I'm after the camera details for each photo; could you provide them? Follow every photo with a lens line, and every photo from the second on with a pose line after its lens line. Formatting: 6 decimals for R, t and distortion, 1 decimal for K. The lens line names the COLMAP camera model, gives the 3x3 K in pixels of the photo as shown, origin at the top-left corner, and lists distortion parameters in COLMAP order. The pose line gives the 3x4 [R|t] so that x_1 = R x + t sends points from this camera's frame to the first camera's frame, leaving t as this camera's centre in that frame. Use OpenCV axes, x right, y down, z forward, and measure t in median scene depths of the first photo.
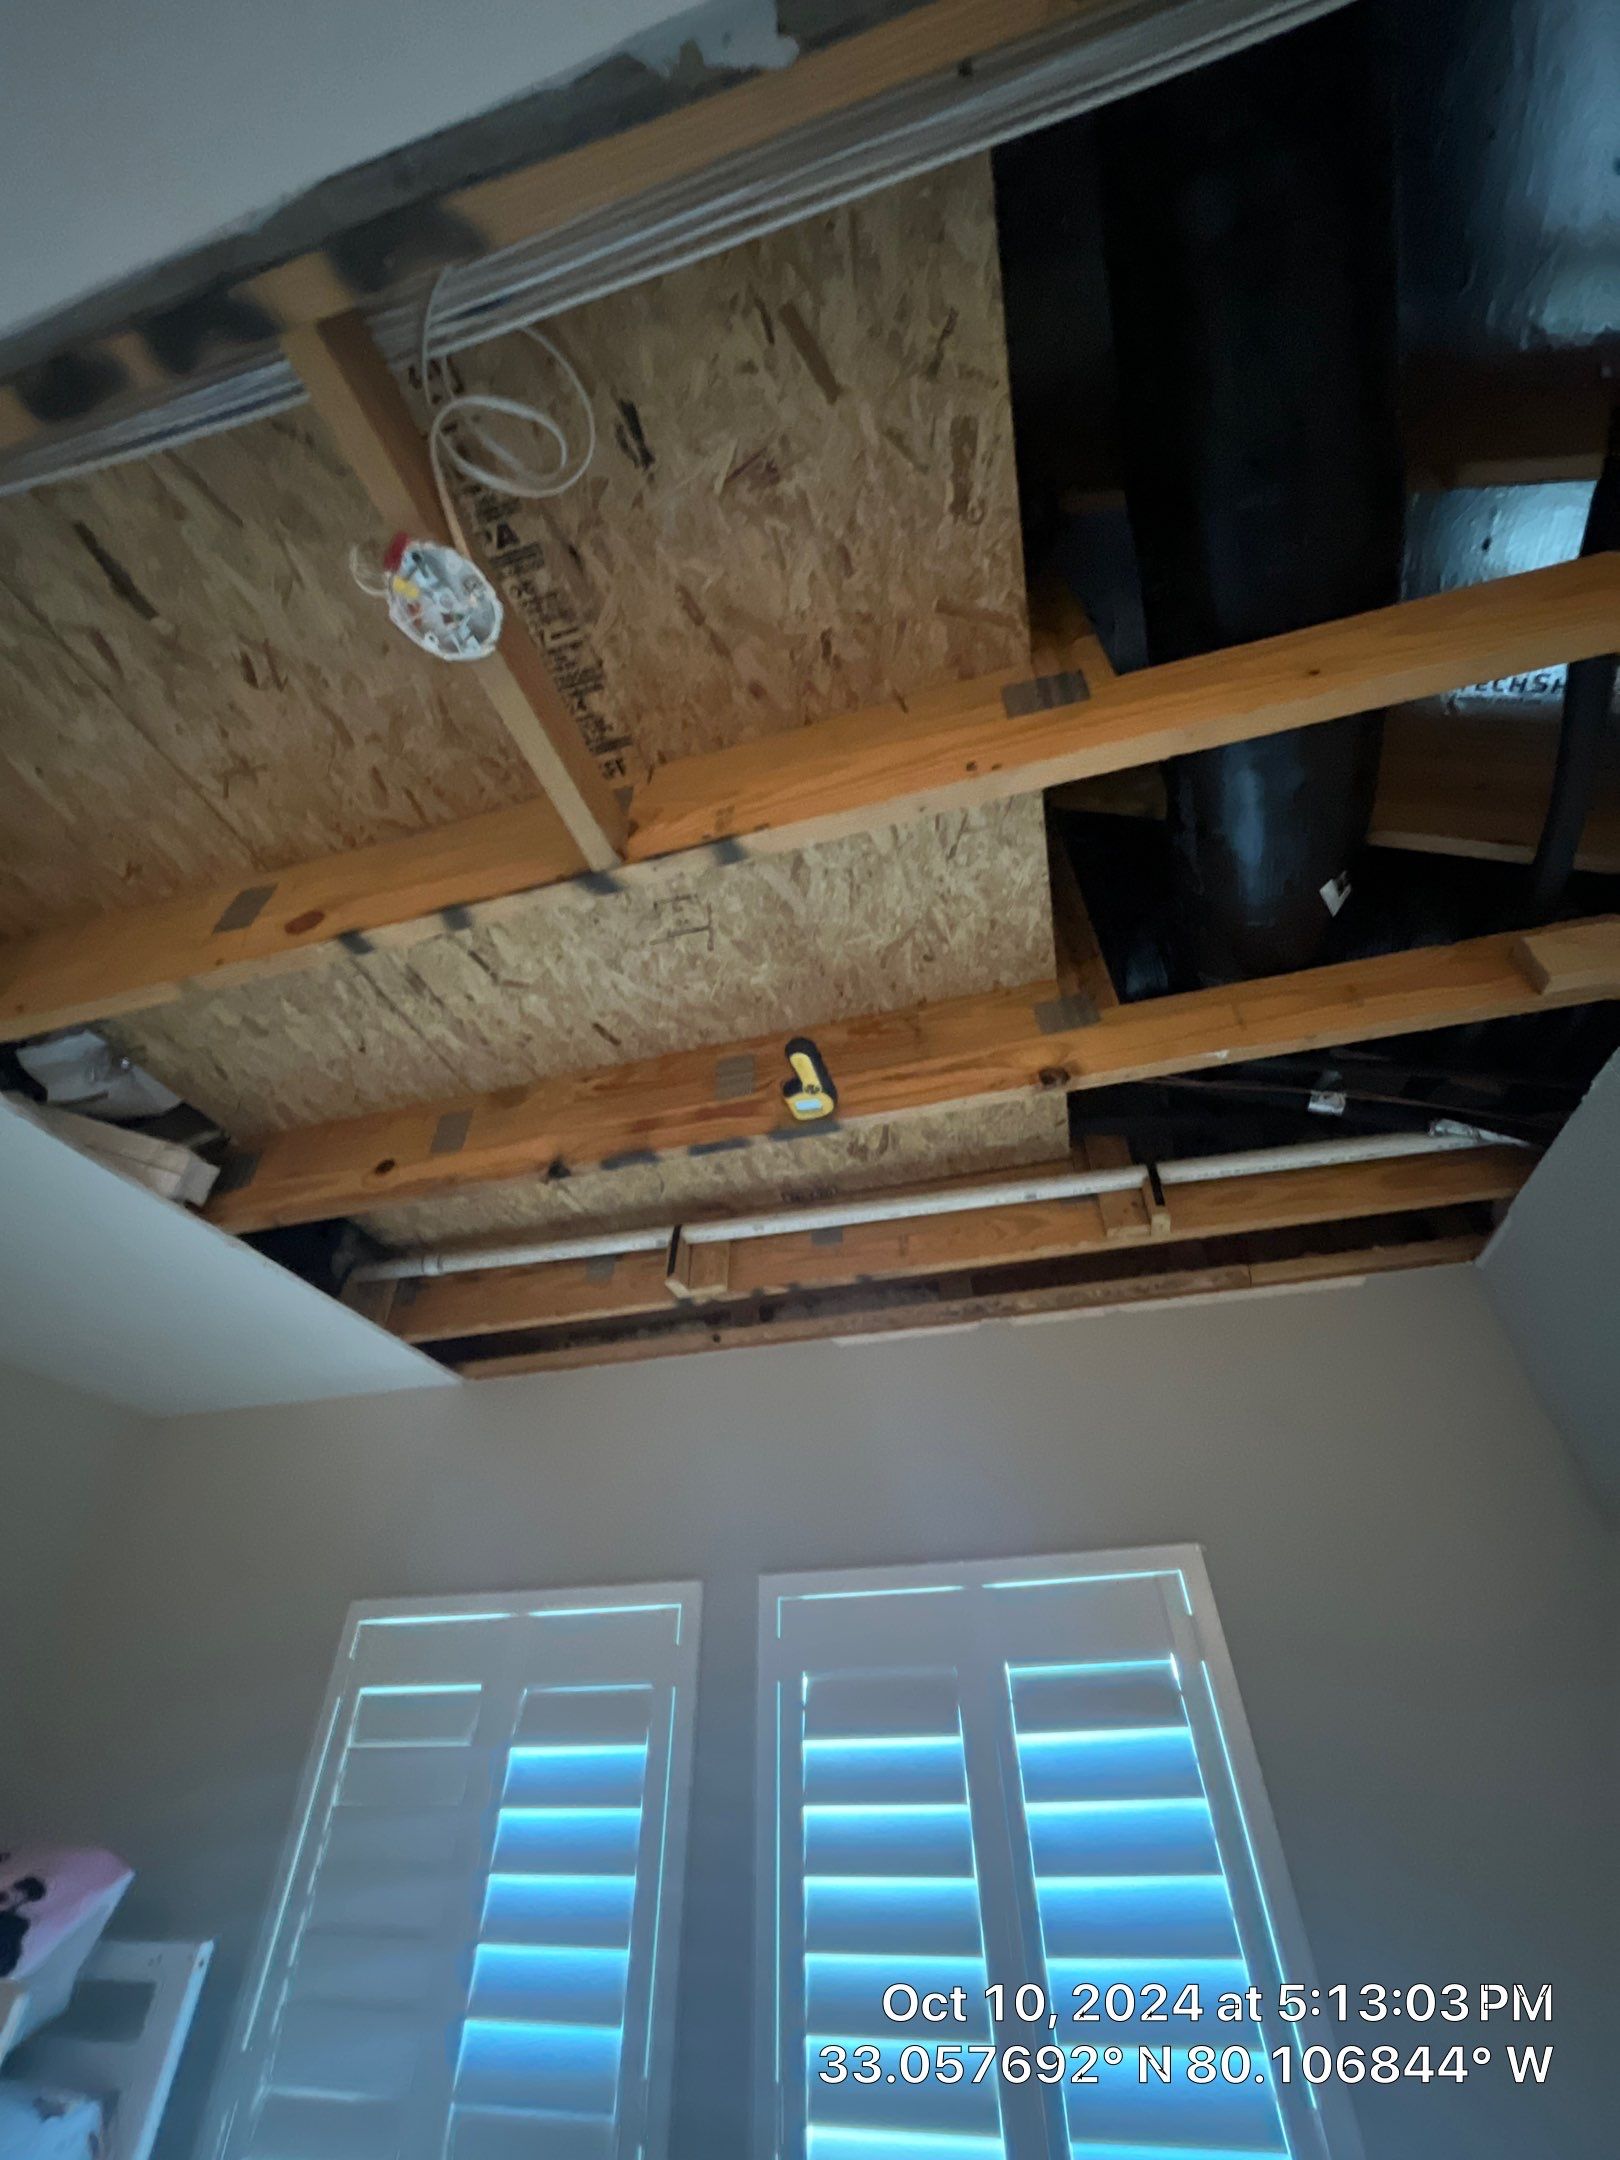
lens RADIAL K [[869.2, 0, 810.1], [0, 869.2, 1088.1], [0, 0, 1]] dist [0.001121, 0.000264]
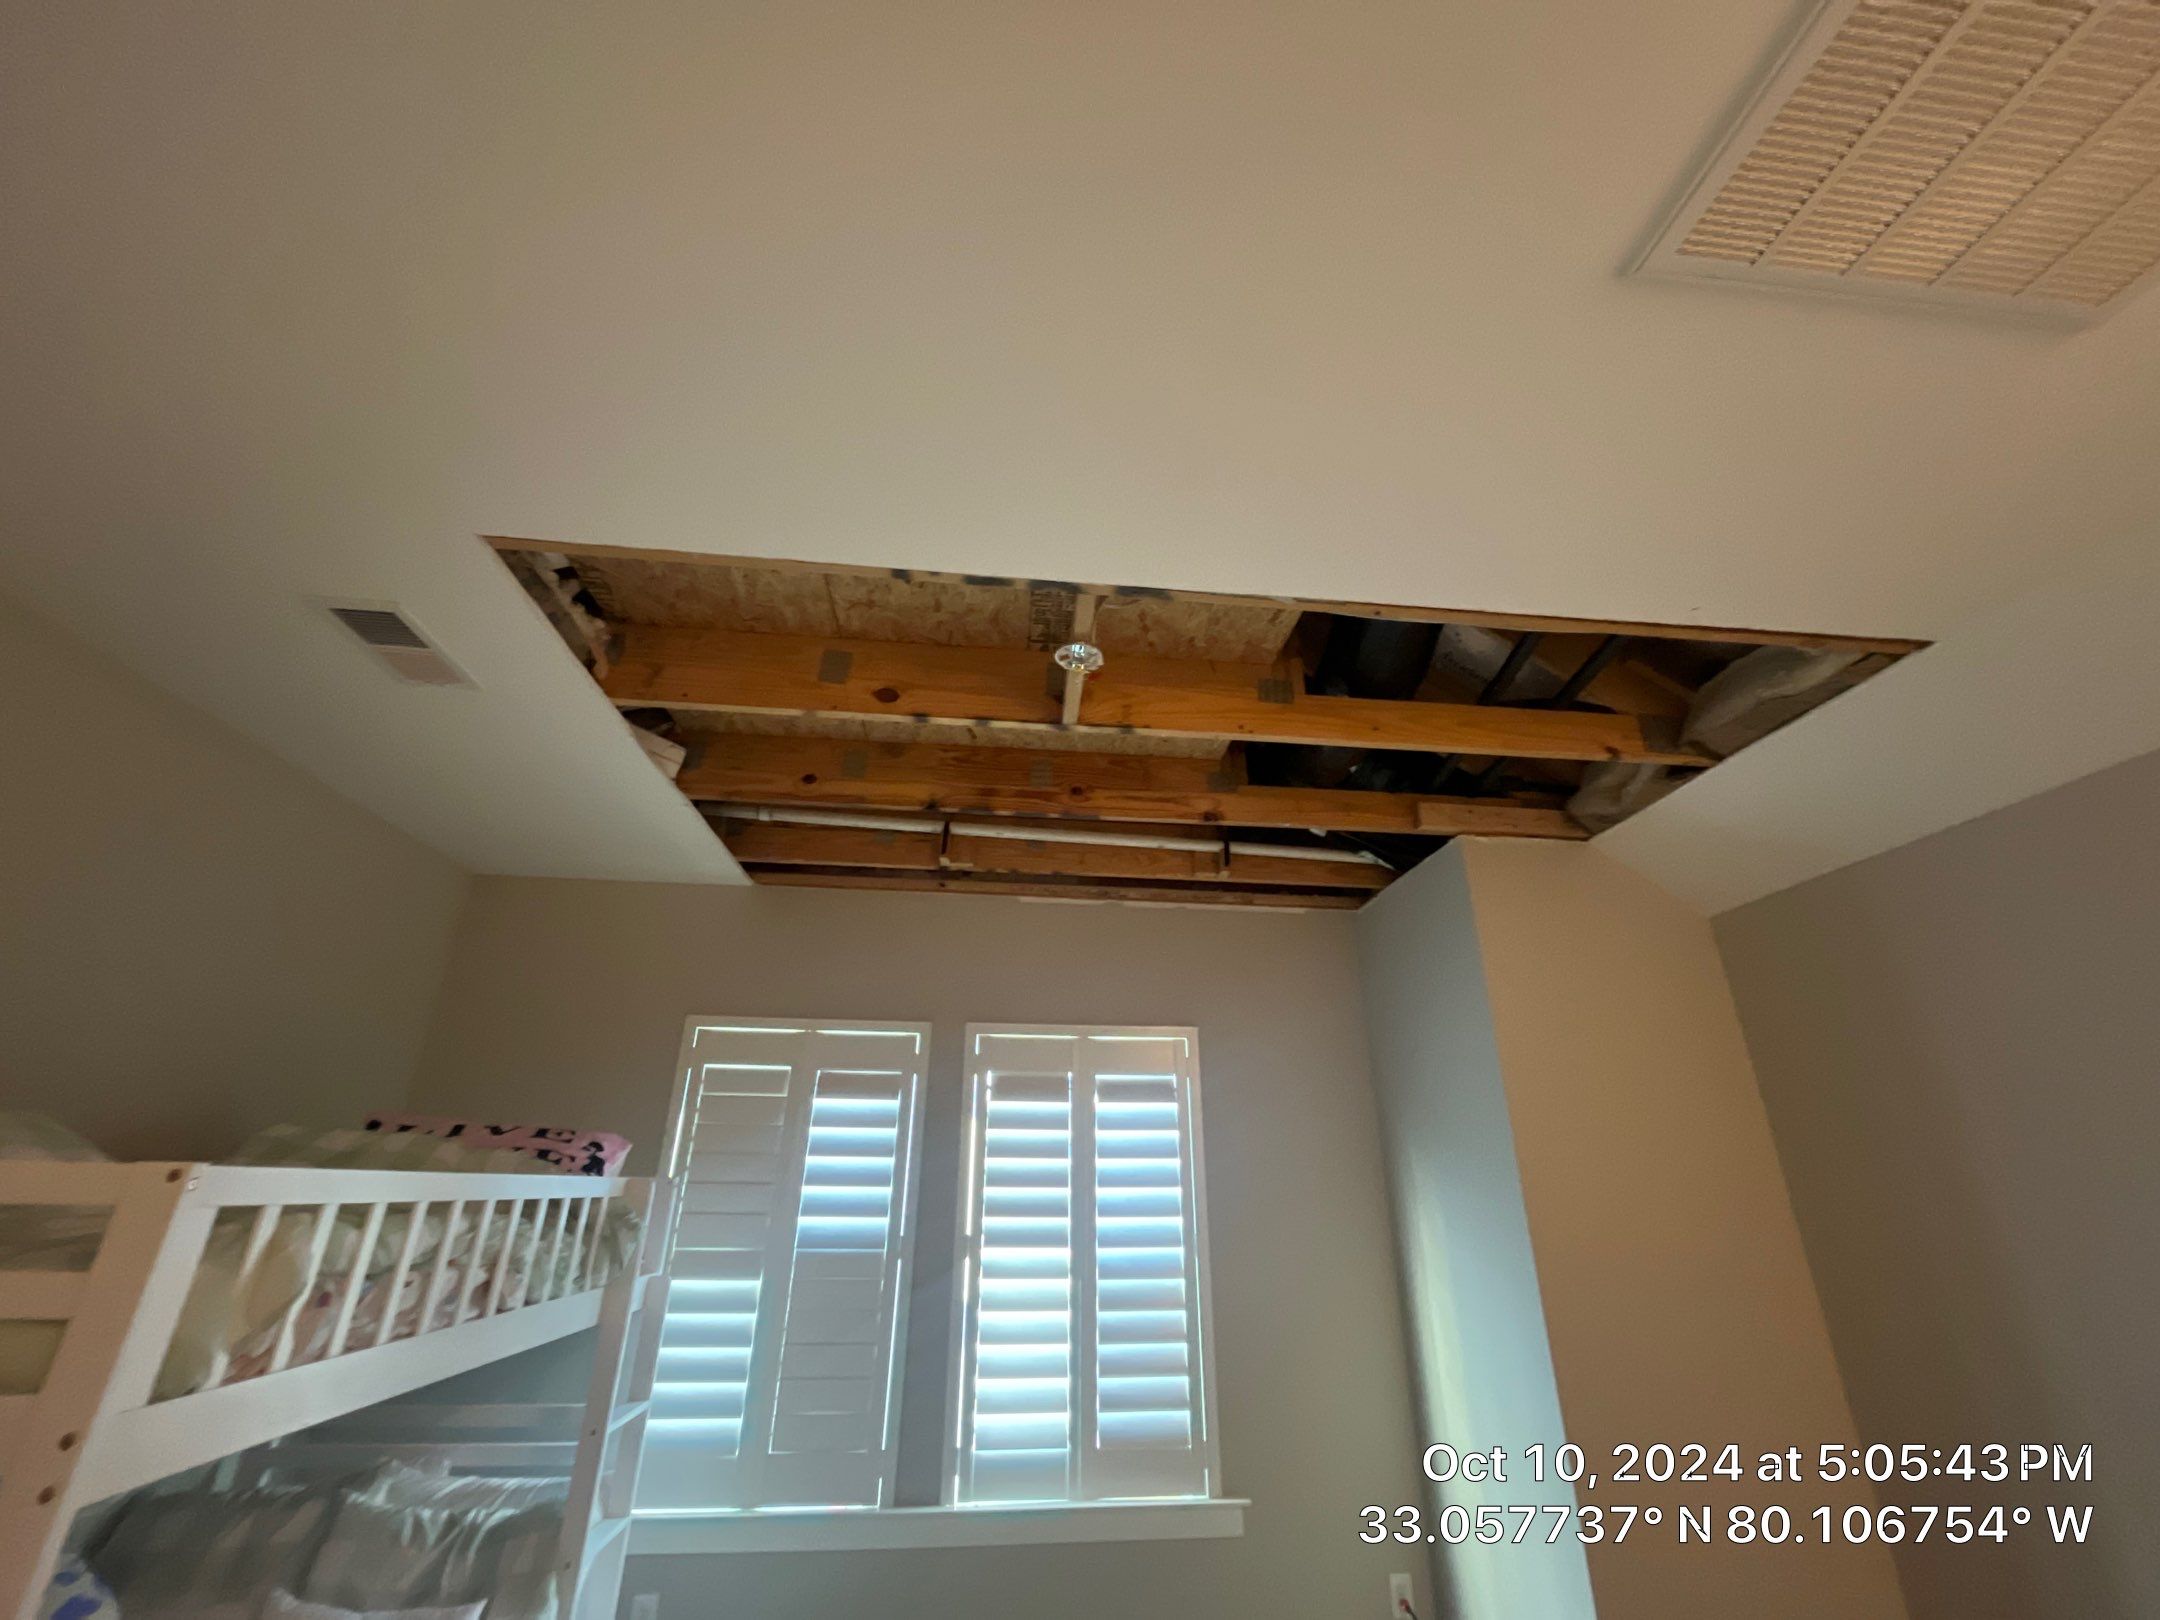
lens RADIAL K [[869.2, 0, 1080.6], [0, 869.2, 814.0], [0, 0, 1]] dist [0.001121, 0.000264]
pose [[0.930926, 0.158773, 0.328890, -0.517501], [-0.242655, 0.941935, 0.232114, -0.324993], [-0.272939, -0.295887, 0.915399, -0.588886]]
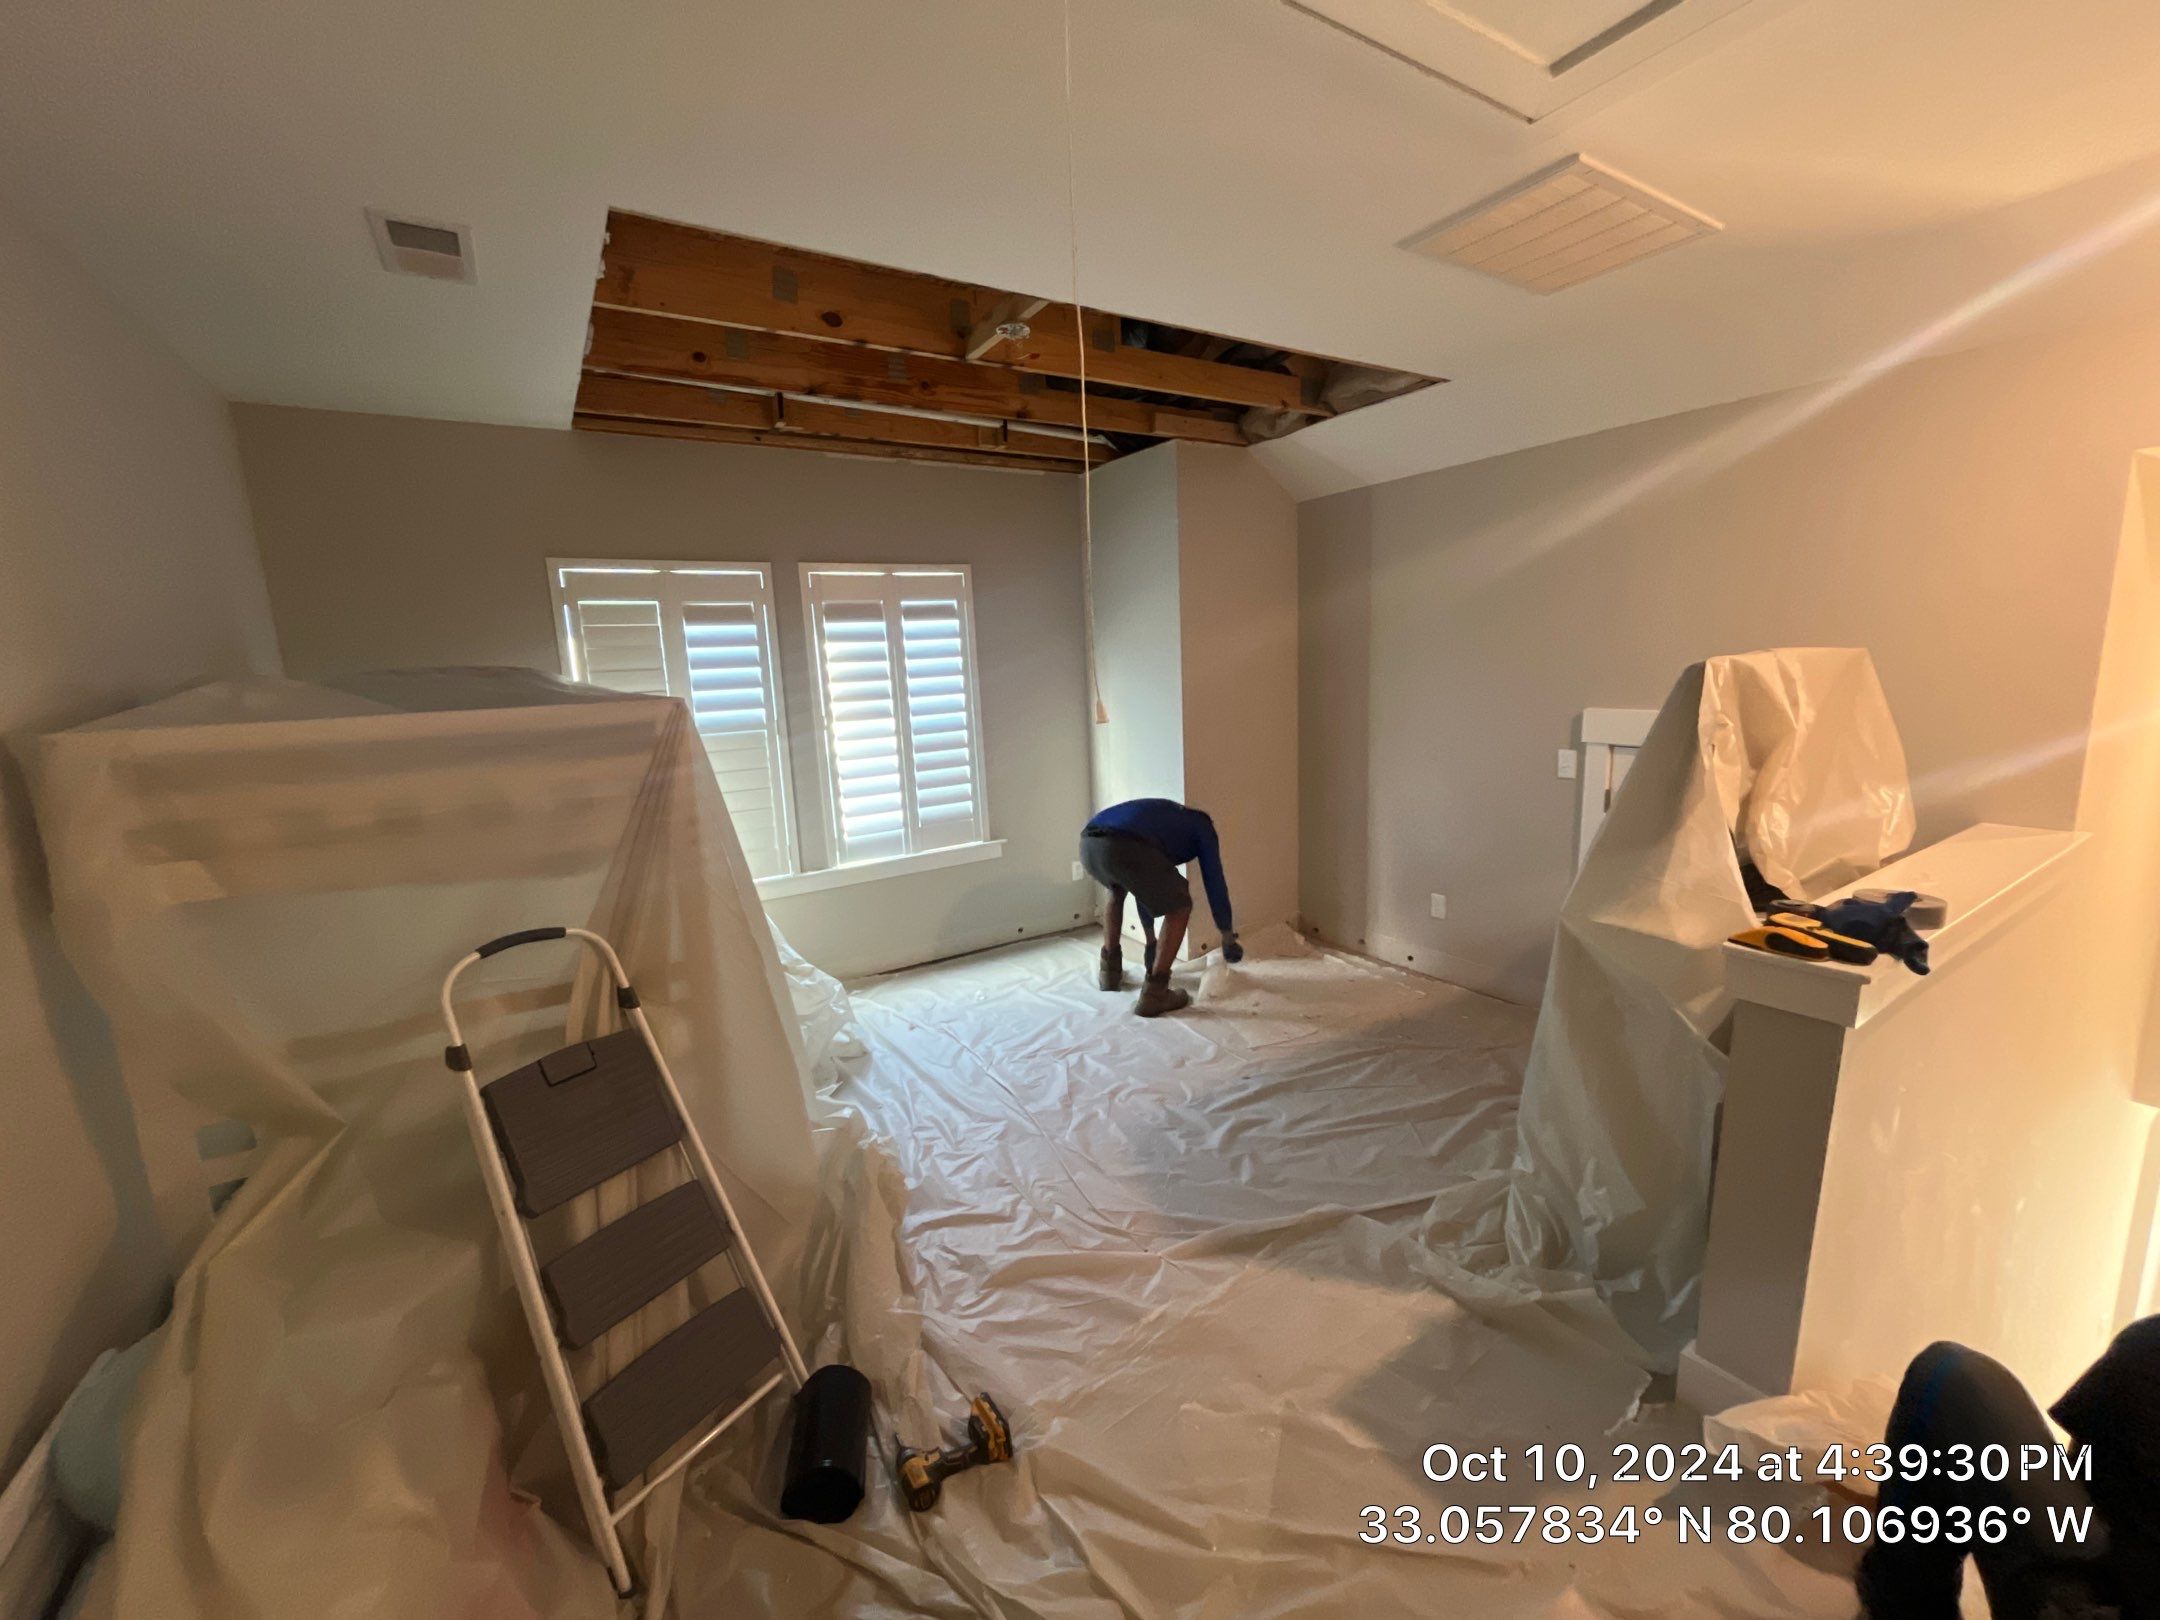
lens RADIAL K [[863.1, 0, 1080.0], [0, 863.1, 810.0], [0, 0, 1]] dist [-0.002909, -0.000023]
pose [[0.669871, -0.151157, 0.726928, -1.331505], [-0.438461, 0.709575, 0.551594, -0.542876], [-0.599187, -0.688226, 0.409047, -0.793163]]
